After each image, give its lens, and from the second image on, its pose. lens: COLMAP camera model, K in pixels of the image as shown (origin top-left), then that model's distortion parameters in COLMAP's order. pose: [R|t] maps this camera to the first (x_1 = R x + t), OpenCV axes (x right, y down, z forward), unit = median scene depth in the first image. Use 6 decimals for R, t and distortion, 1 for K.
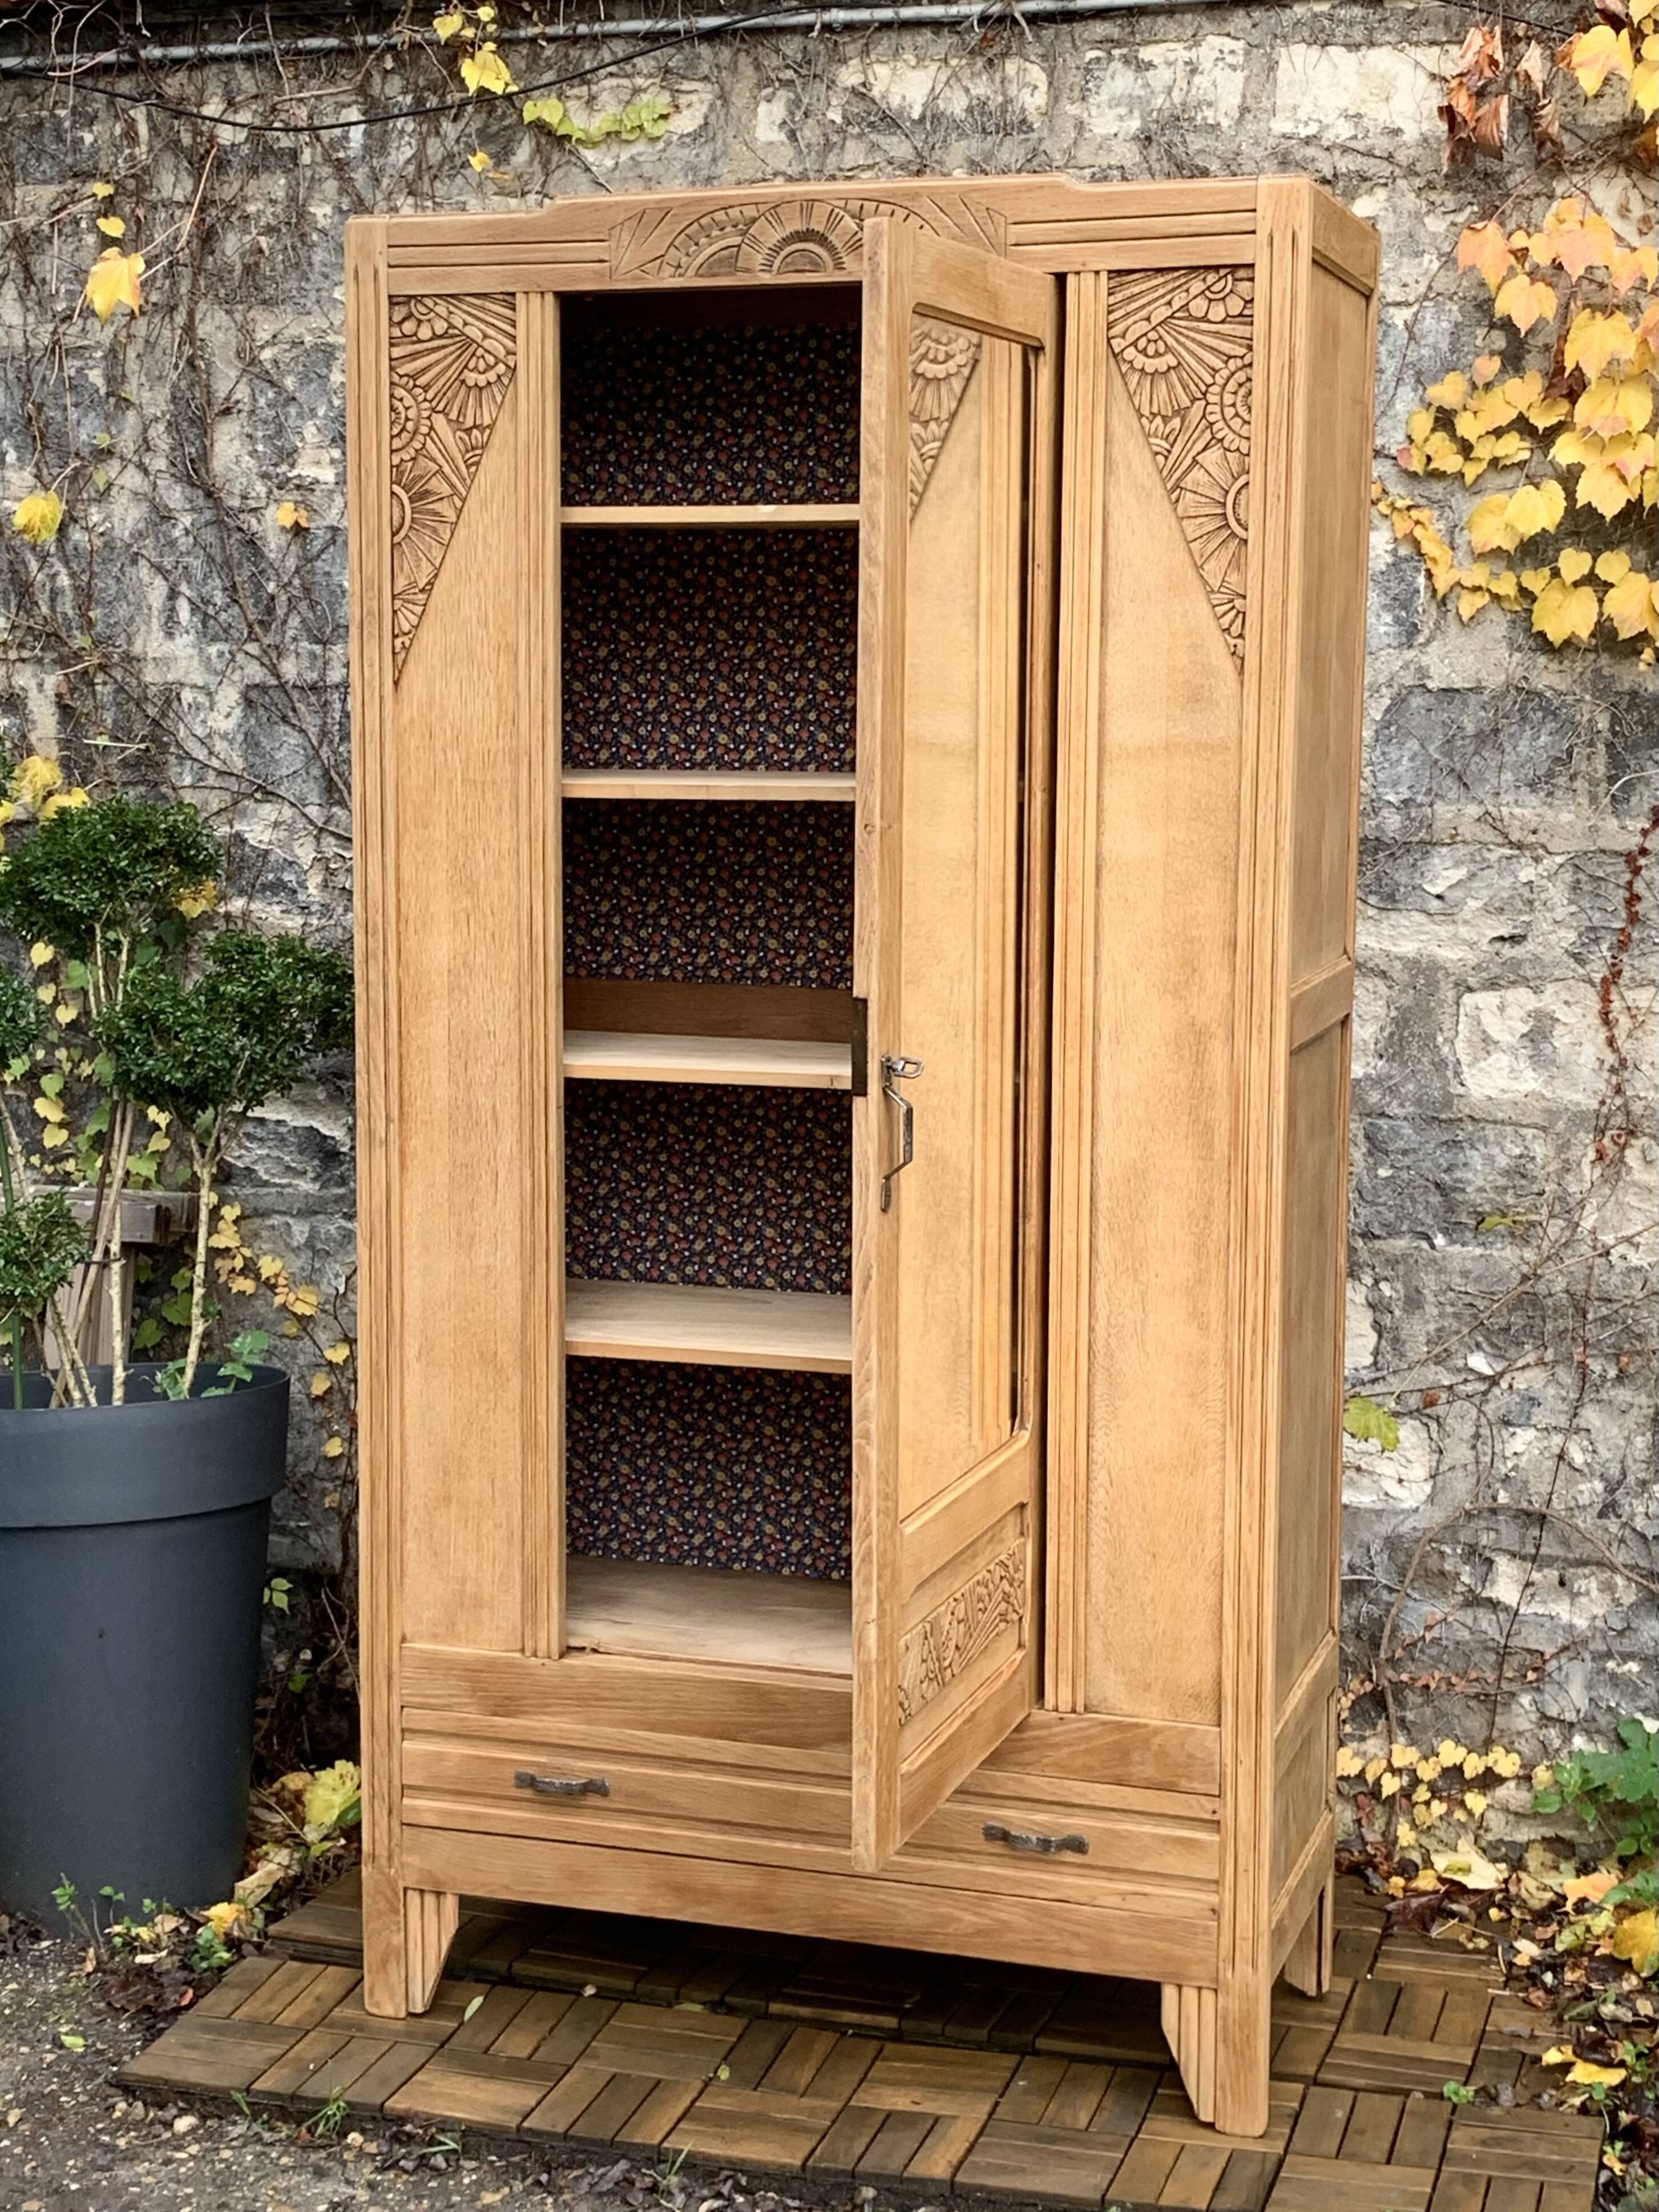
lens RADIAL K [[3328.2, 0, 799.2], [0, 3328.2, 1055.6], [0, 0, 1]] dist [0.059043, 0.000000]
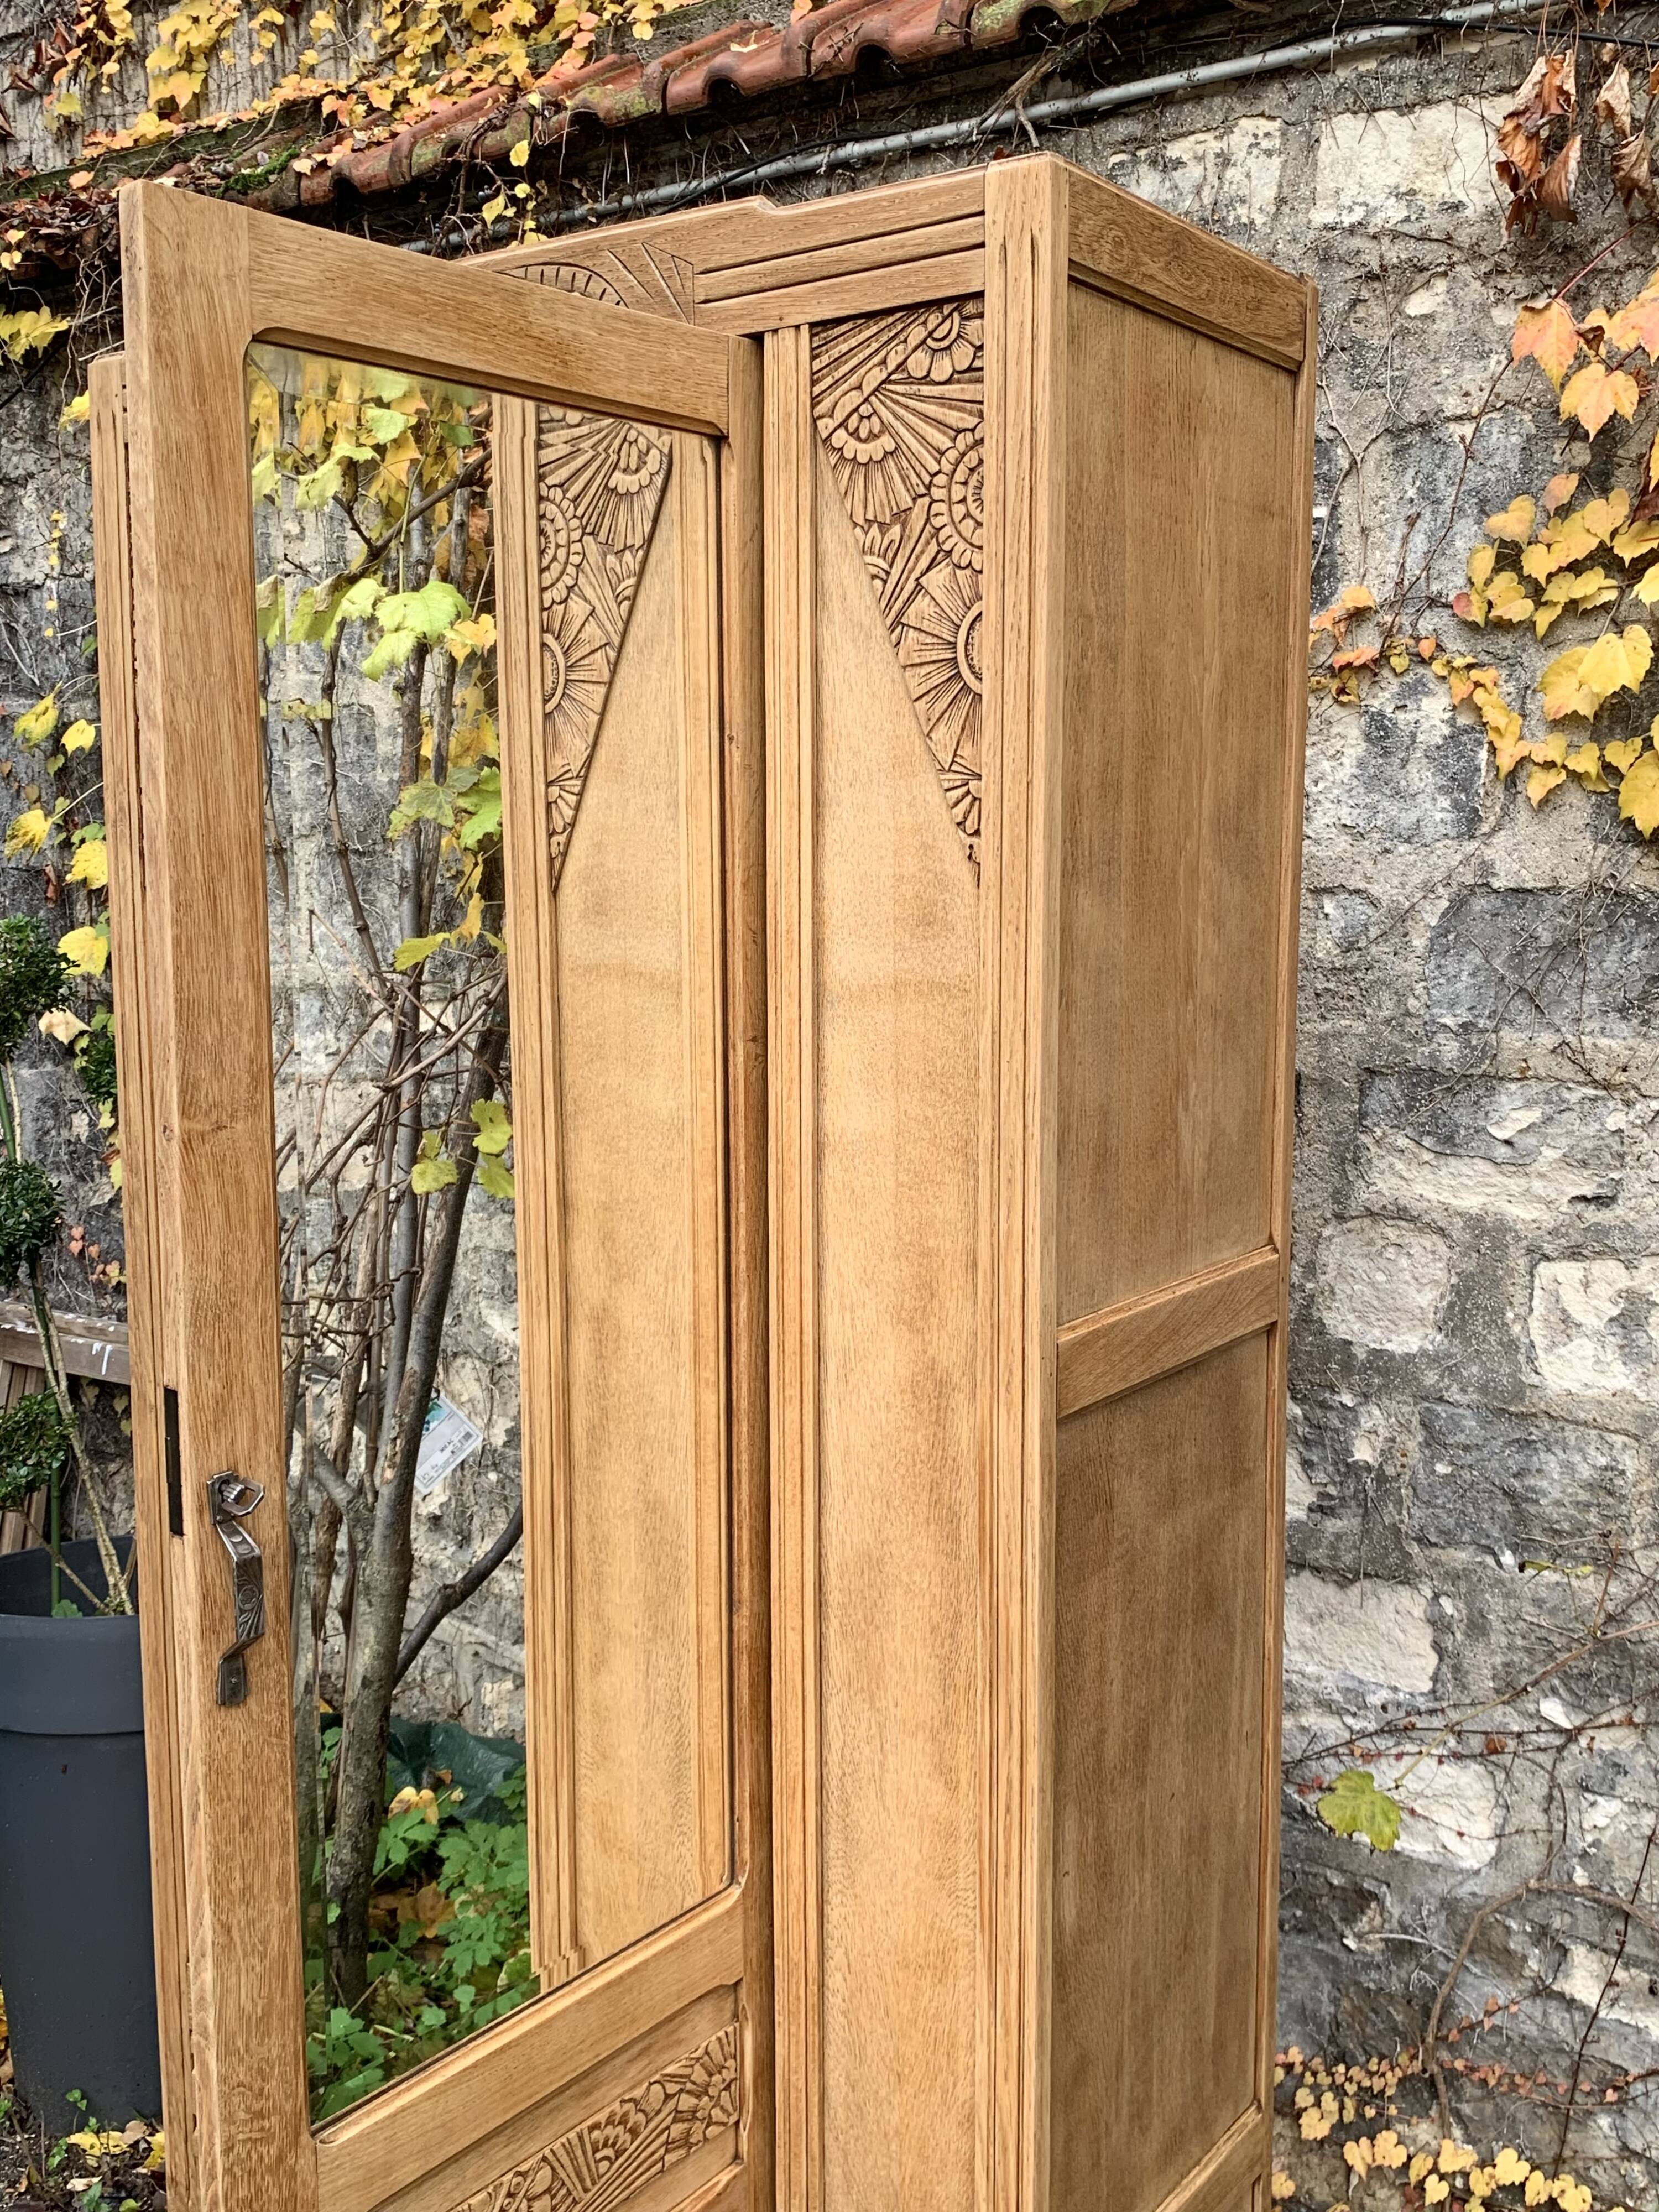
lens RADIAL K [[2158.1, 0, 846.0], [0, 2158.1, 1083.6], [0, 0, 1]] dist [-0.000963, 0.000000]
pose [[0.956091, 0.026632, -0.291857, 0.195327], [-0.027658, 0.999617, 0.000609, -0.059449], [0.291761, 0.007490, 0.956462, 0.458369]]
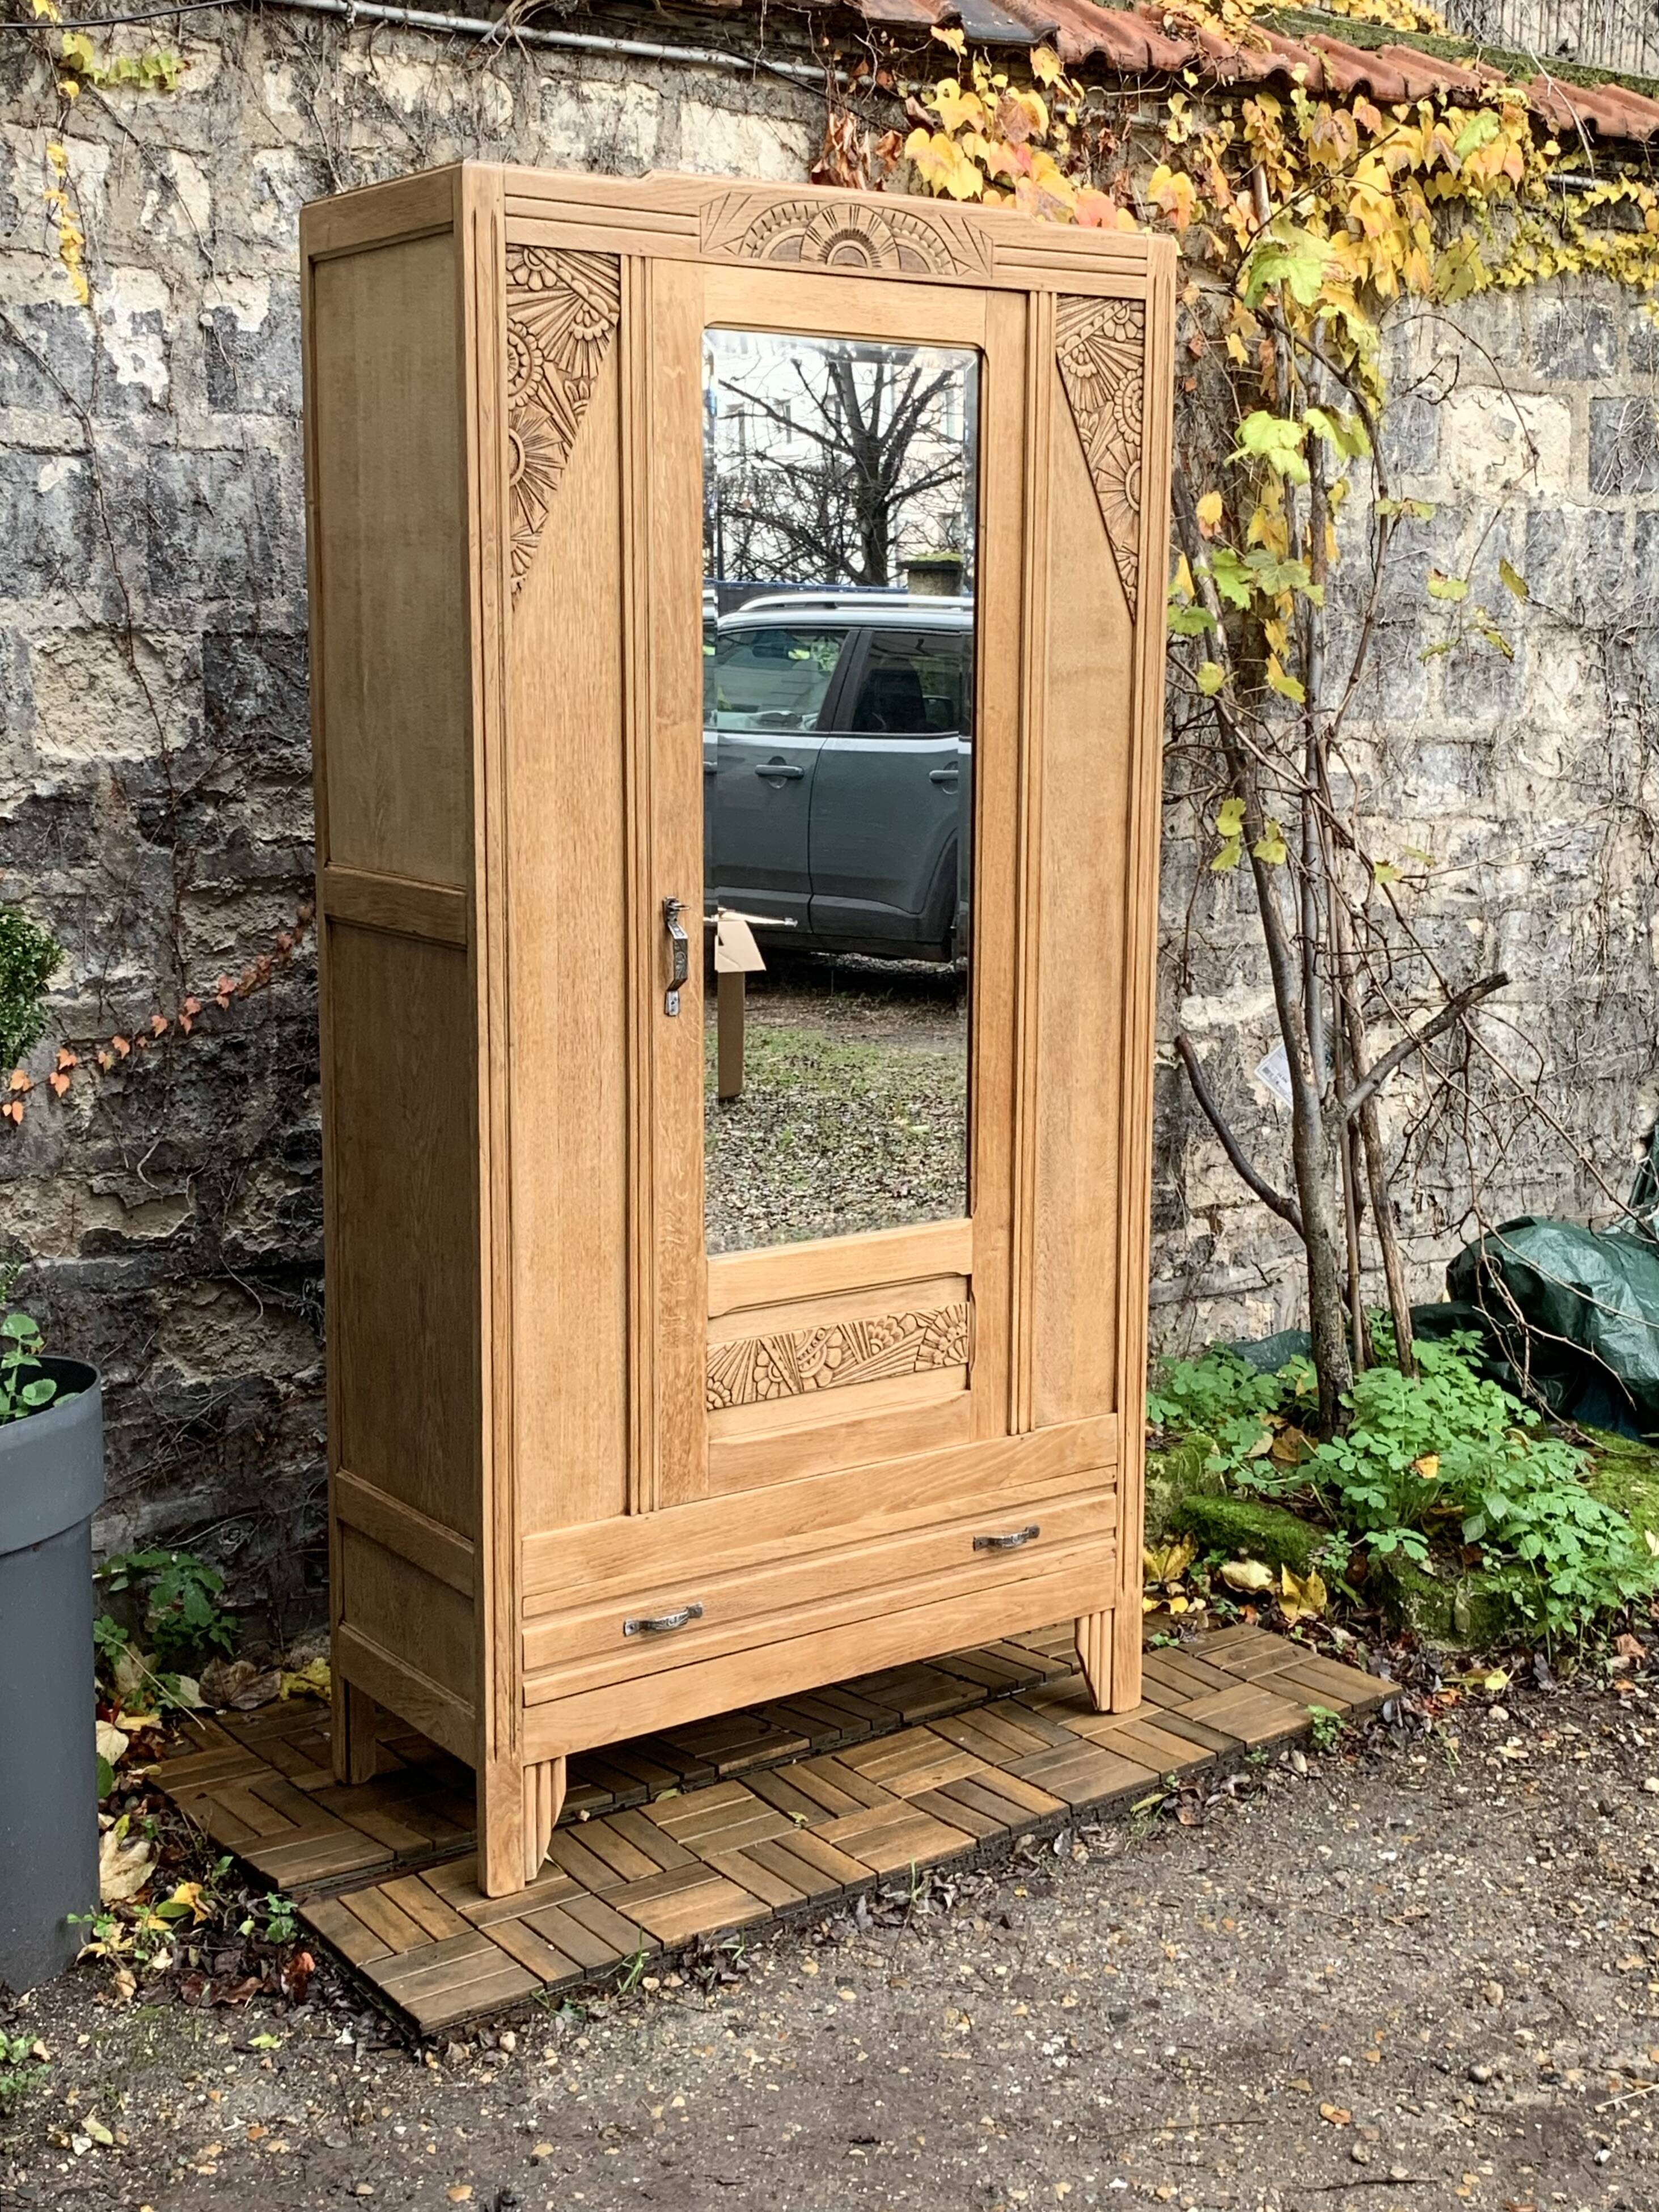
lens RADIAL K [[2778.3, 0, 779.3], [0, 2778.3, 1053.6], [0, 0, 1]] dist [0.063853, 0.000000]
pose [[0.599185, -0.121105, 0.791398, -0.690481], [0.096373, 0.992216, 0.078869, -0.034435], [-0.794789, 0.029012, 0.606191, 0.367217]]
